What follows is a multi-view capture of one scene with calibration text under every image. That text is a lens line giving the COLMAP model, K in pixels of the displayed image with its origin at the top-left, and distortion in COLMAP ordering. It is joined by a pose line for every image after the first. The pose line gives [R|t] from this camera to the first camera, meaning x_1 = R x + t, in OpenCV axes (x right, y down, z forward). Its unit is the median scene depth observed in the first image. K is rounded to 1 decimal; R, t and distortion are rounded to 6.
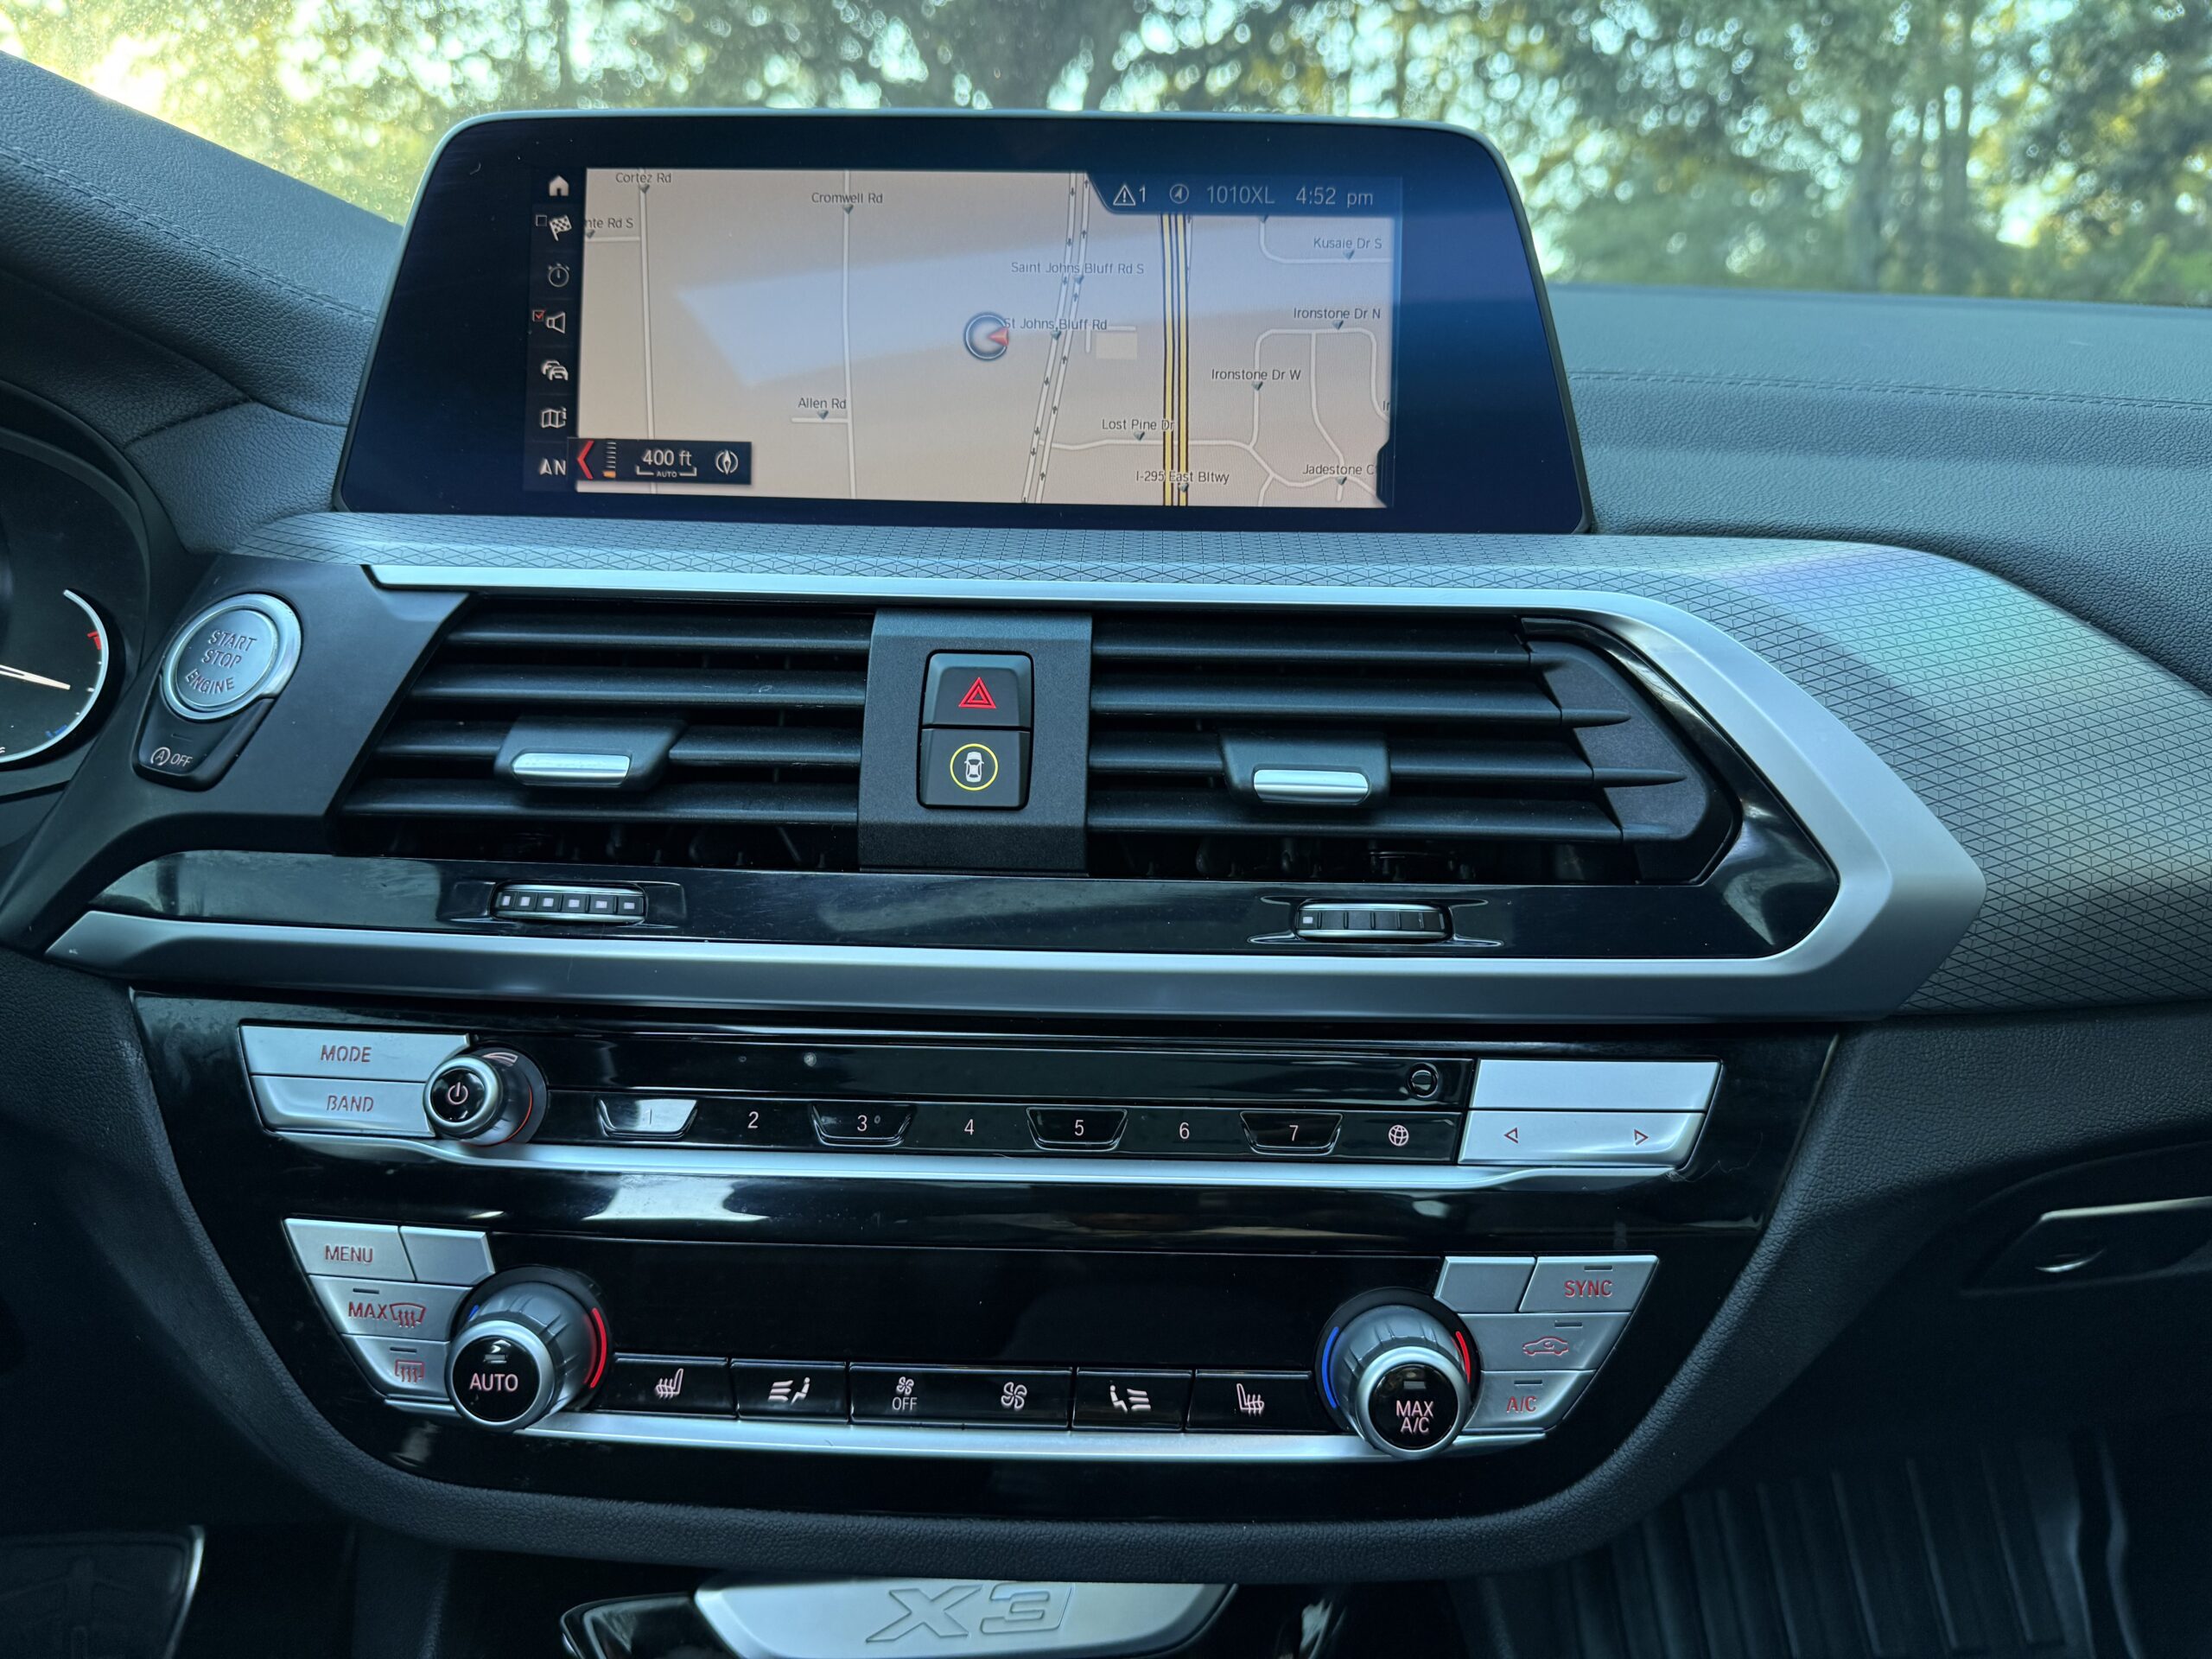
lens RADIAL K [[1566.4, 0, 1099.7], [0, 1566.4, 846.5], [0, 0, 1]] dist [0.028964, -0.037190]
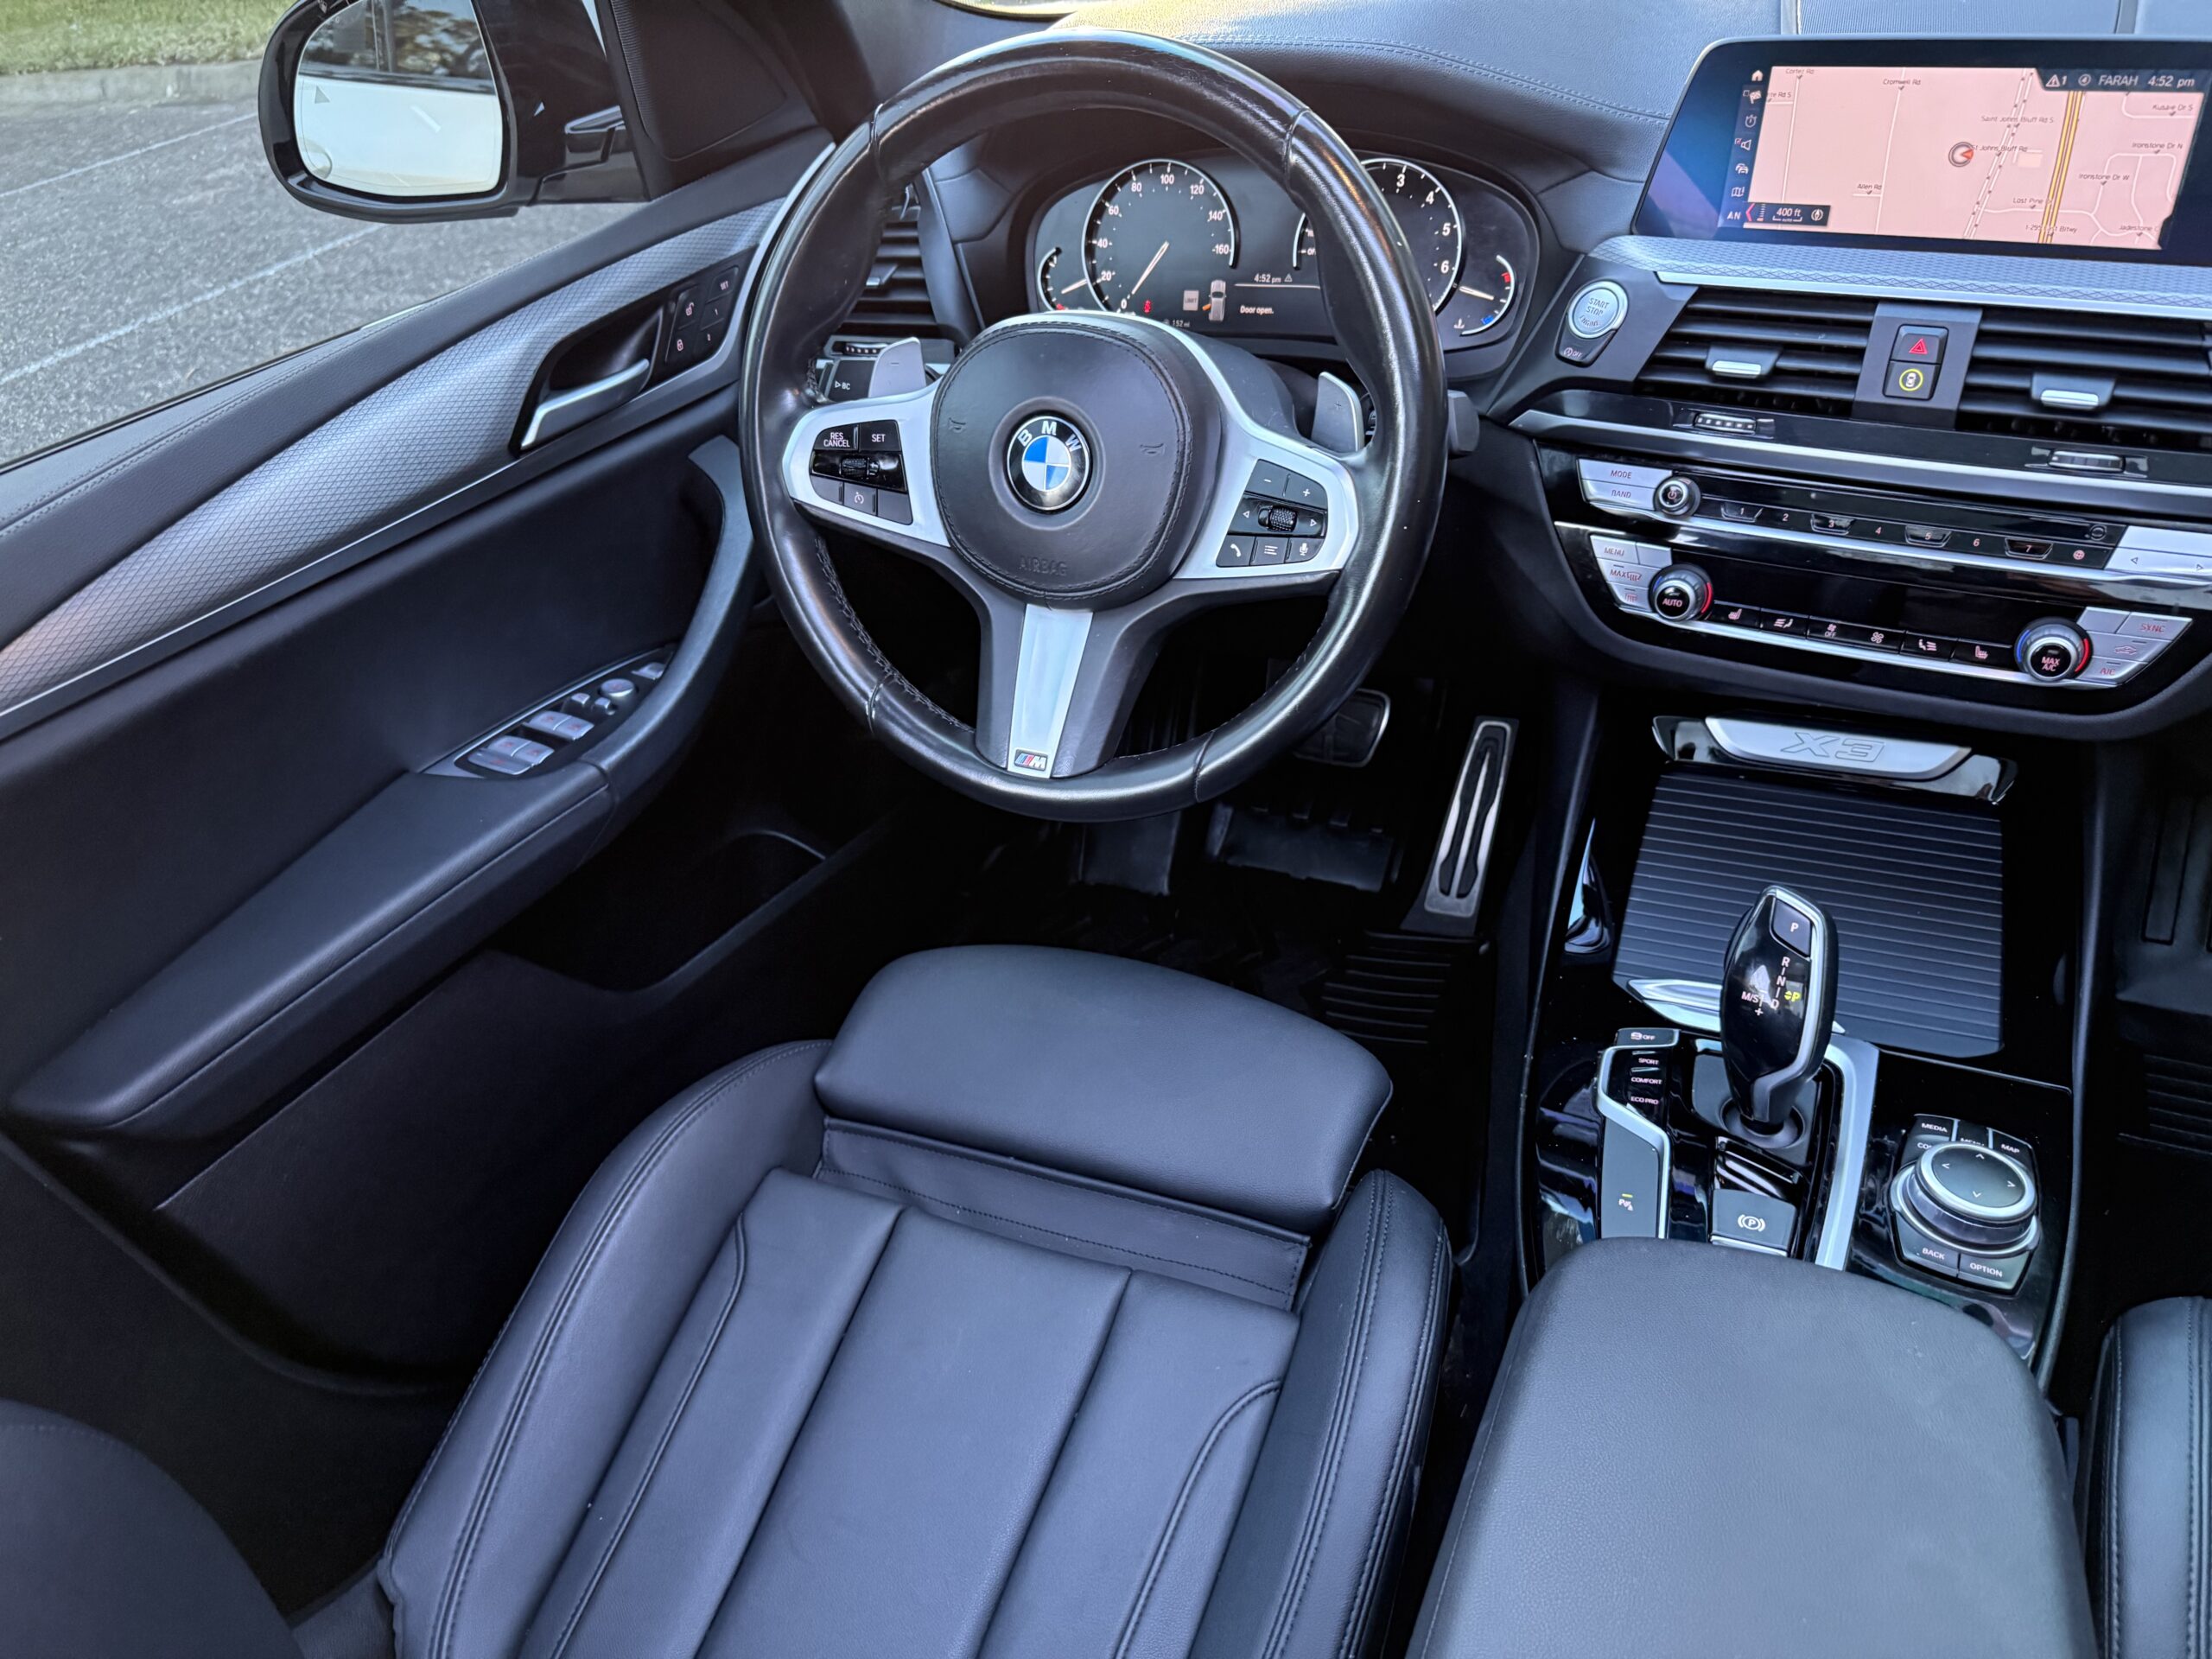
lens RADIAL K [[1566.4, 0, 1111.6], [0, 1566.4, 832.3], [0, 0, 1]] dist [0.028964, -0.037190]
pose [[0.874831, 0.199015, -0.441660, 0.048262], [-0.023306, 0.927950, 0.371976, -0.267699], [0.483868, -0.315123, 0.816437, -1.719694]]
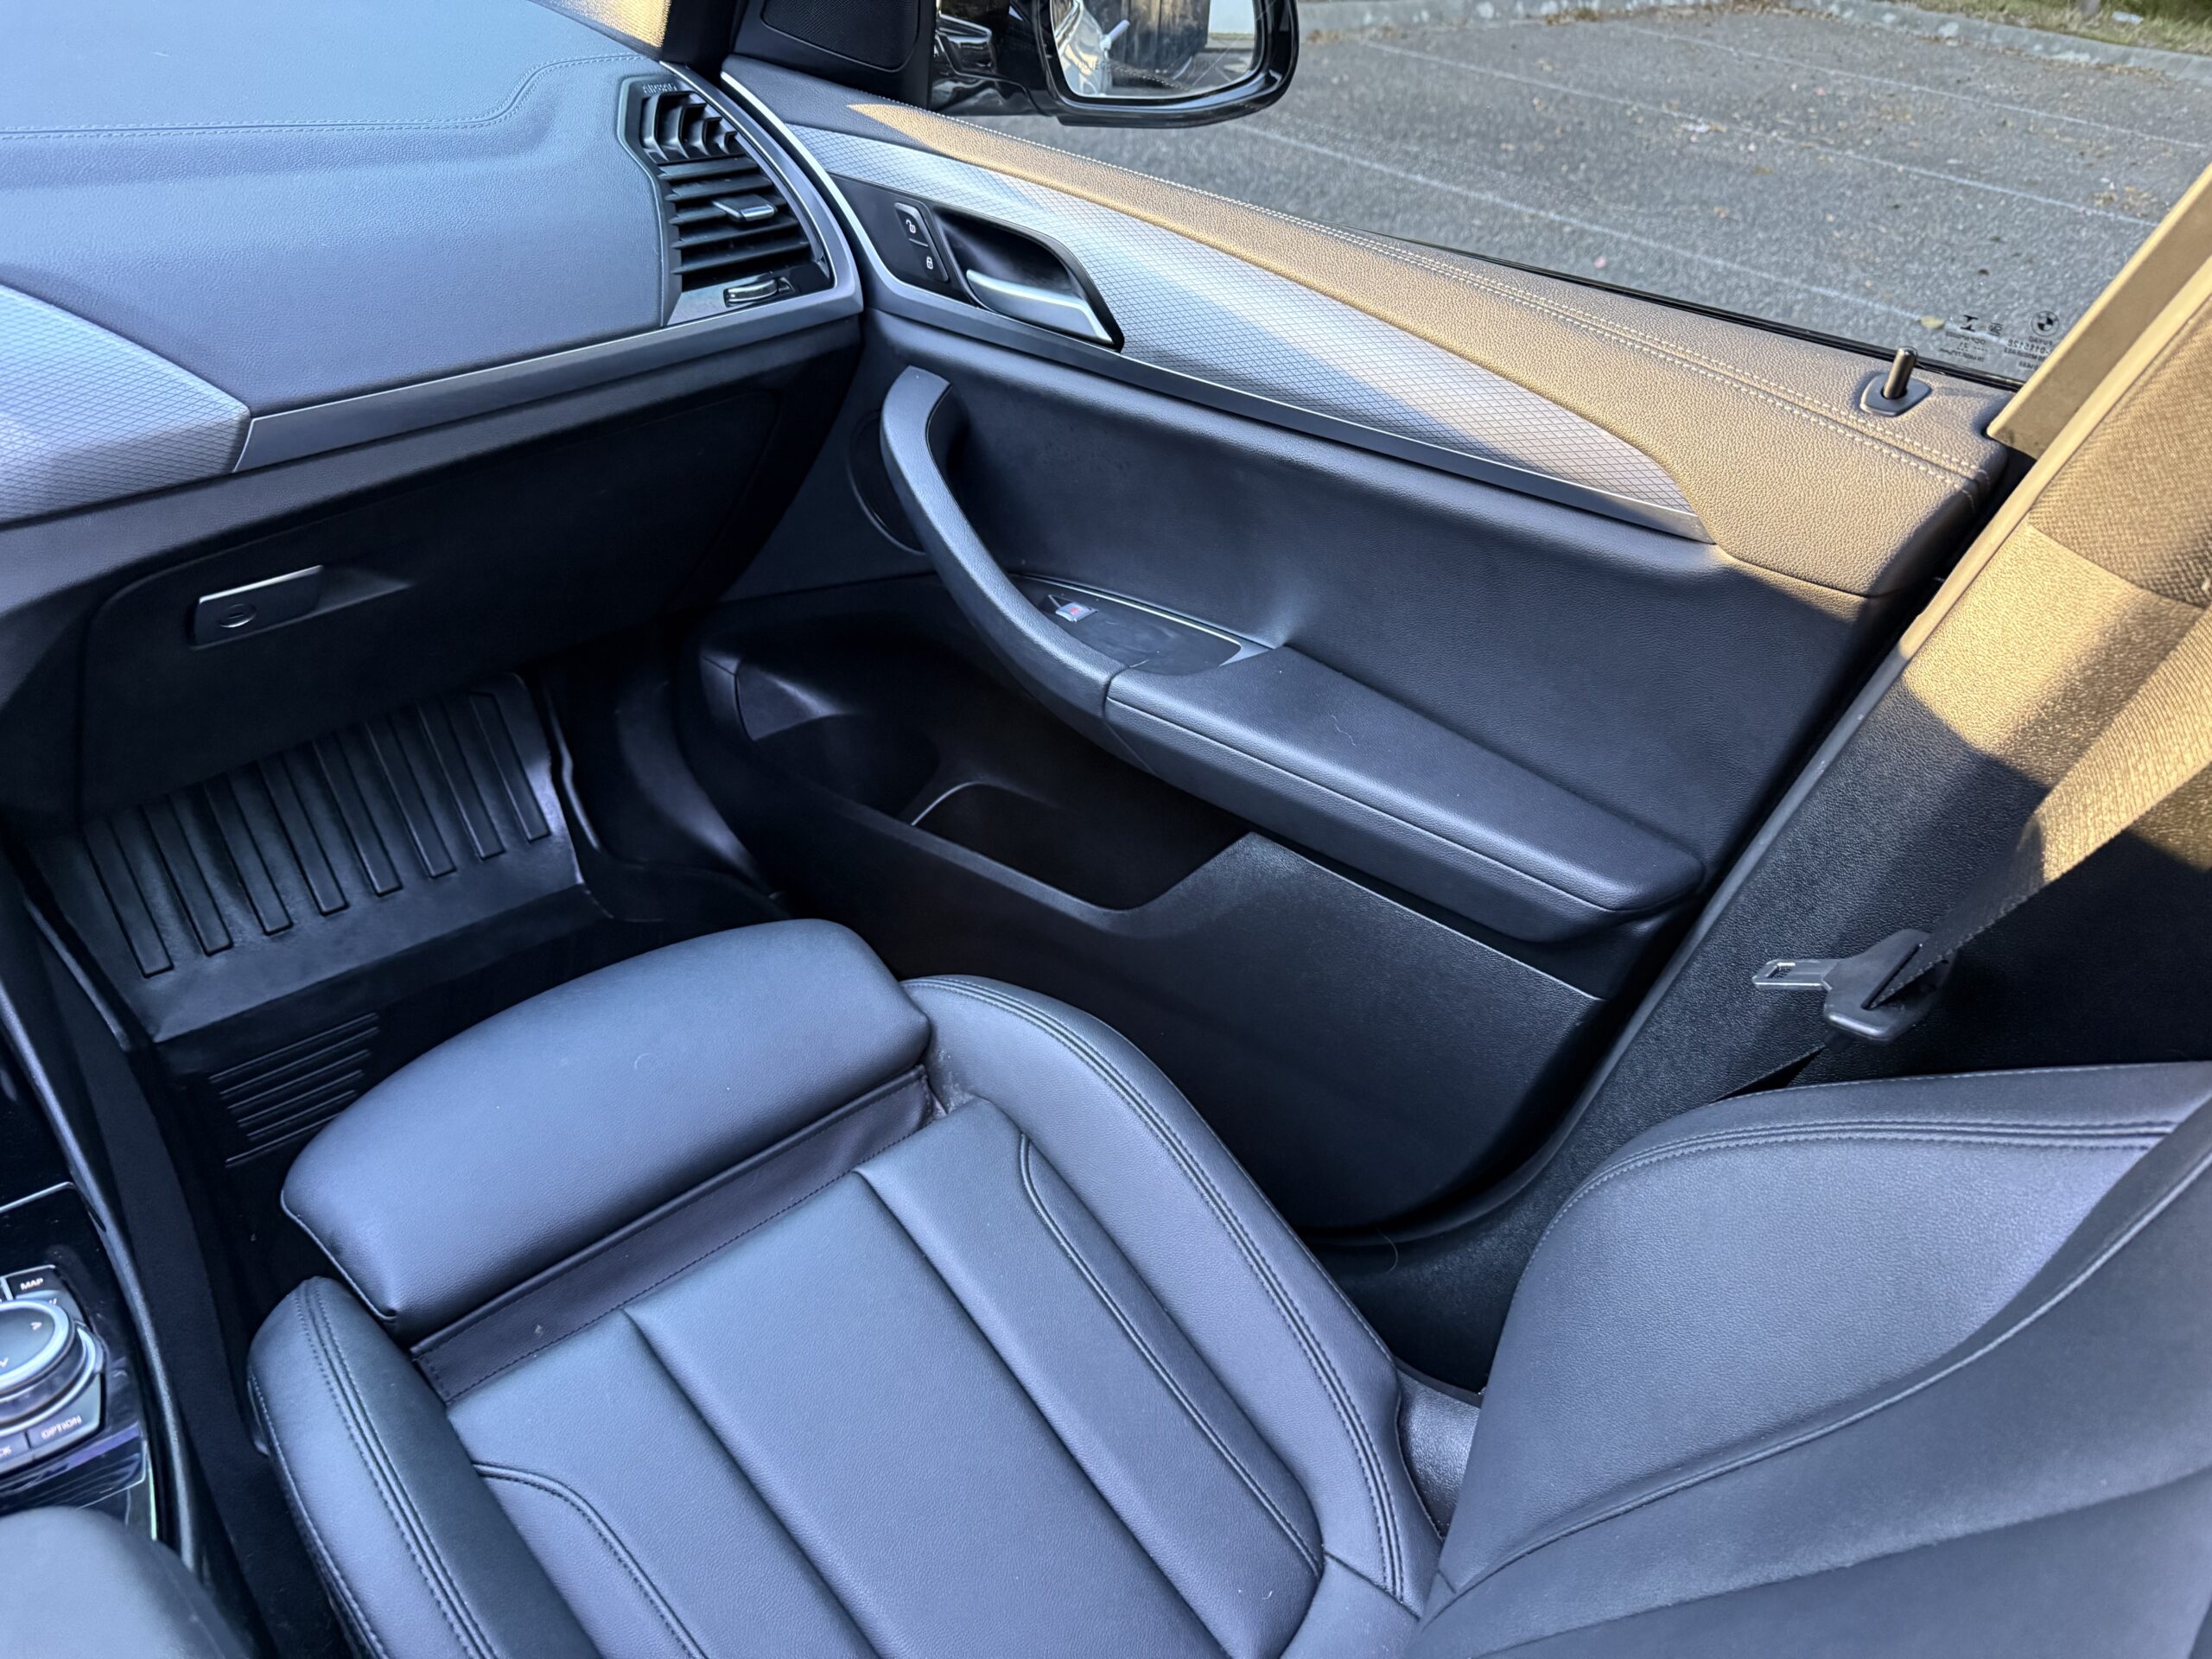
lens RADIAL K [[1566.4, 0, 1092.9], [0, 1566.4, 848.6], [0, 0, 1]] dist [0.028964, -0.037190]
pose [[0.779944, -0.303419, 0.547380, 0.392154], [0.089508, 0.919707, 0.382267, -0.159988], [-0.619416, -0.249151, 0.744478, -1.523293]]
